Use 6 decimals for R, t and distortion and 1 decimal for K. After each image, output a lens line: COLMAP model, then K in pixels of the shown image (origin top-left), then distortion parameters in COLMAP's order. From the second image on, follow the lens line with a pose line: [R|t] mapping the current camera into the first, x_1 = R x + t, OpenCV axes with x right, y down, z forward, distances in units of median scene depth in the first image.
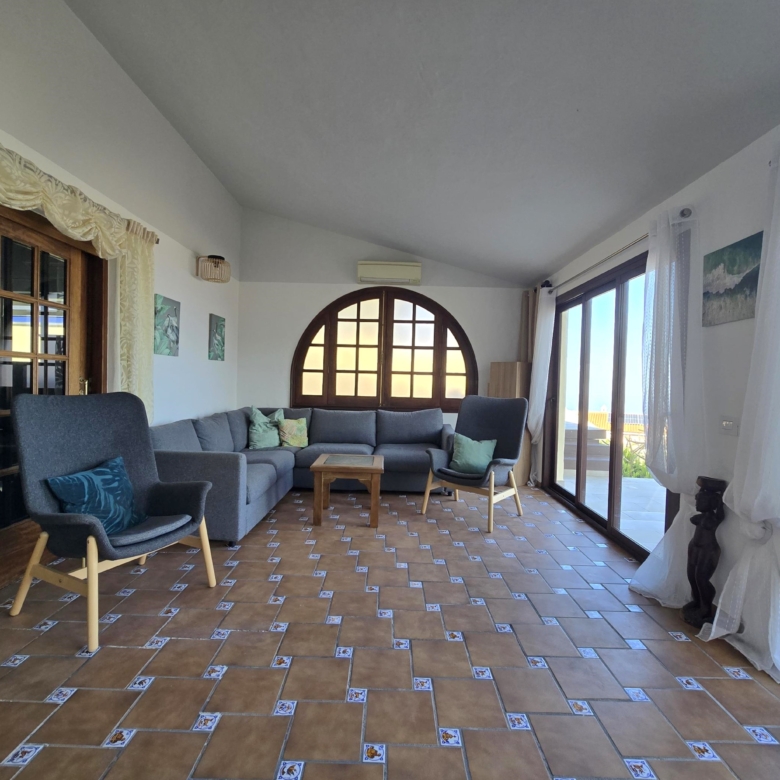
lens RADIAL K [[429.6, 0, 391.6], [0, 429.6, 390.6], [0, 0, 1]] dist [-0.000596, -0.001956]
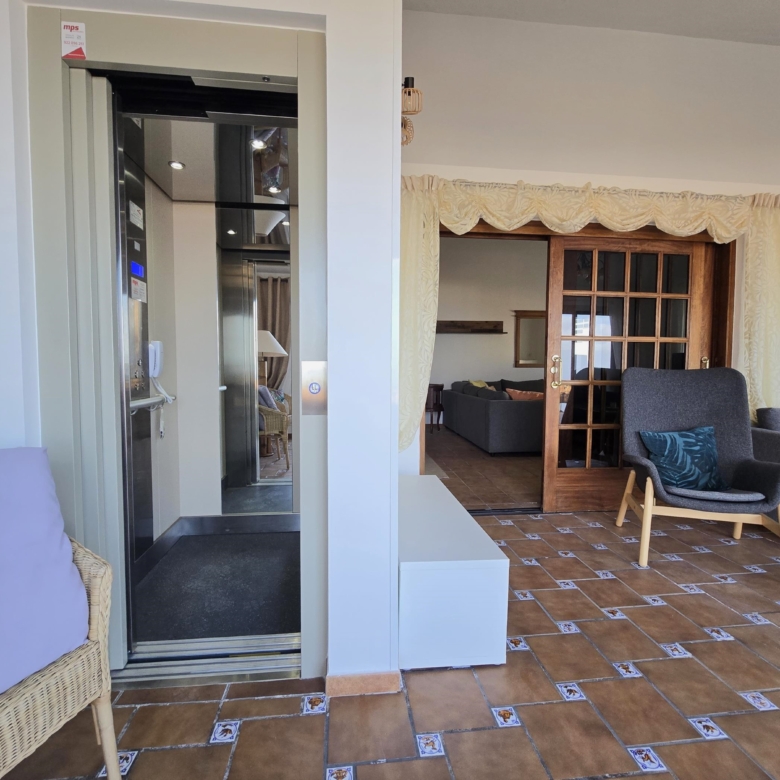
lens RADIAL K [[429.6, 0, 396.9], [0, 429.6, 389.8], [0, 0, 1]] dist [-0.000596, -0.001956]
pose [[0.130627, 0.022664, -0.991173, 0.365399], [-0.023475, 0.999529, 0.019761, 0.067572], [0.991154, 0.020687, 0.131097, 0.091158]]
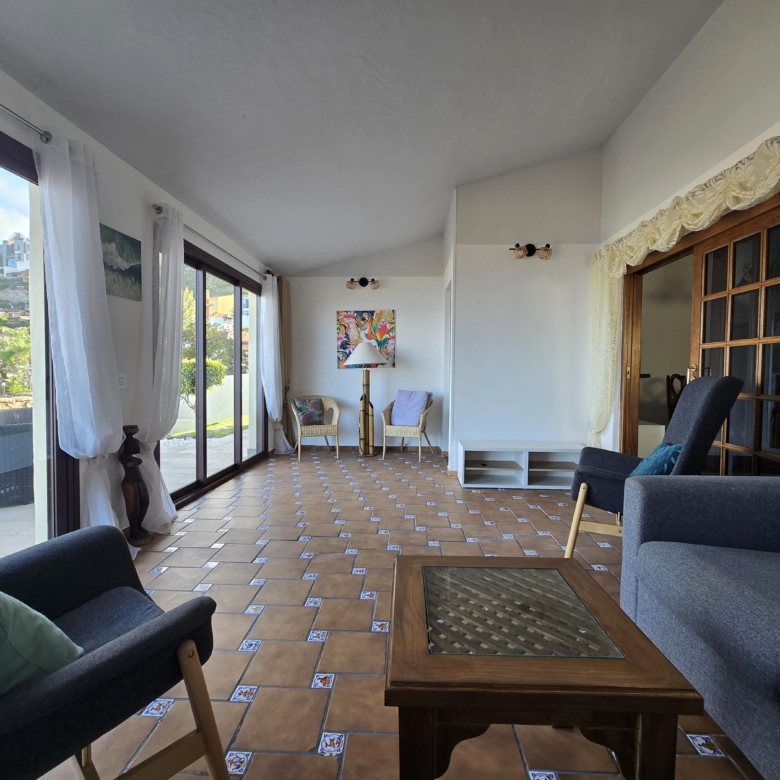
lens RADIAL K [[429.6, 0, 386.7], [0, 429.6, 386.6], [0, 0, 1]] dist [-0.000596, -0.001956]
pose [[-0.997663, -0.038868, 0.056201, -0.045761], [-0.035730, 0.997802, 0.055804, 0.000322], [-0.058246, 0.053665, -0.996859, 2.170229]]
